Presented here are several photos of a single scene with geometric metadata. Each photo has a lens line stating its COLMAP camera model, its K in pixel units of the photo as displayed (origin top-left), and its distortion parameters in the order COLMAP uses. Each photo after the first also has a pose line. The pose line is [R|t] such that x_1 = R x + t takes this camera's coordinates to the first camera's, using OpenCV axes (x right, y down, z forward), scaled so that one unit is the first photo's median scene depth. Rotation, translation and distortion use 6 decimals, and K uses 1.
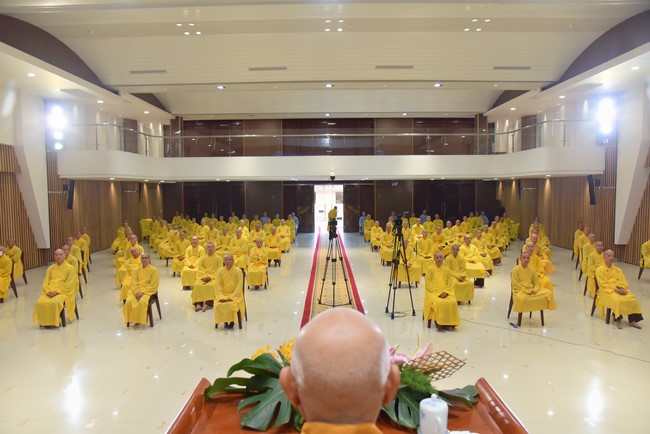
lens RADIAL K [[449.8, 0, 325.0], [0, 449.8, 217.0], [0, 0, 1]] dist [-0.107489, 0.070086]
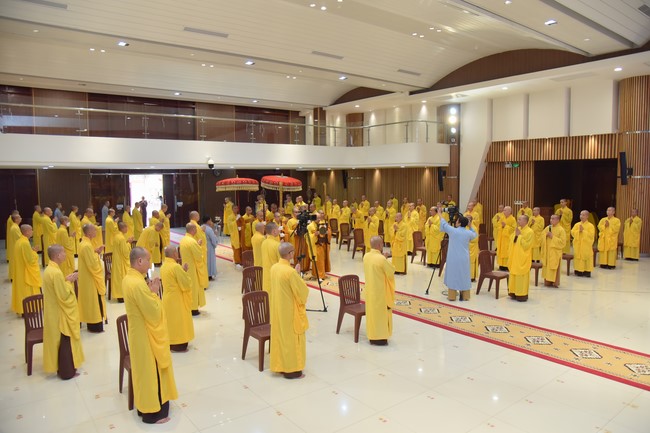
lens RADIAL K [[449.8, 0, 325.0], [0, 449.8, 216.5], [0, 0, 1]] dist [-0.107489, 0.070086]
pose [[0.787834, -0.049179, 0.613921, -0.336666], [0.036658, 0.998784, 0.032966, -0.007385], [-0.614796, -0.003467, 0.788679, 0.154636]]
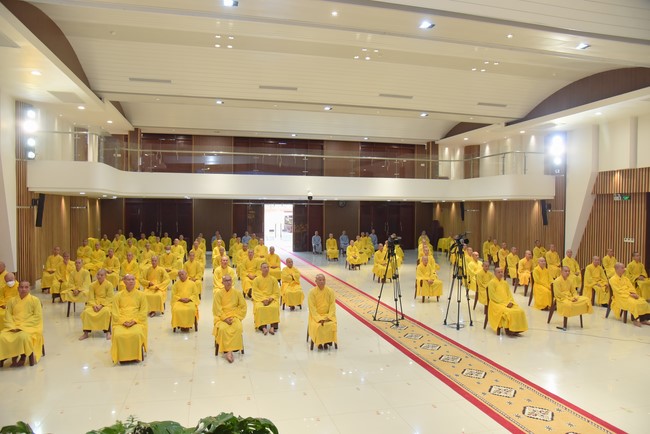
lens RADIAL K [[449.8, 0, 325.0], [0, 449.8, 217.0], [0, 0, 1]] dist [-0.107489, 0.070086]
pose [[0.967076, 0.009893, 0.254295, -0.197972], [0.000930, 0.999100, -0.042406, -0.000600], [-0.254486, 0.041246, 0.966197, 0.011498]]
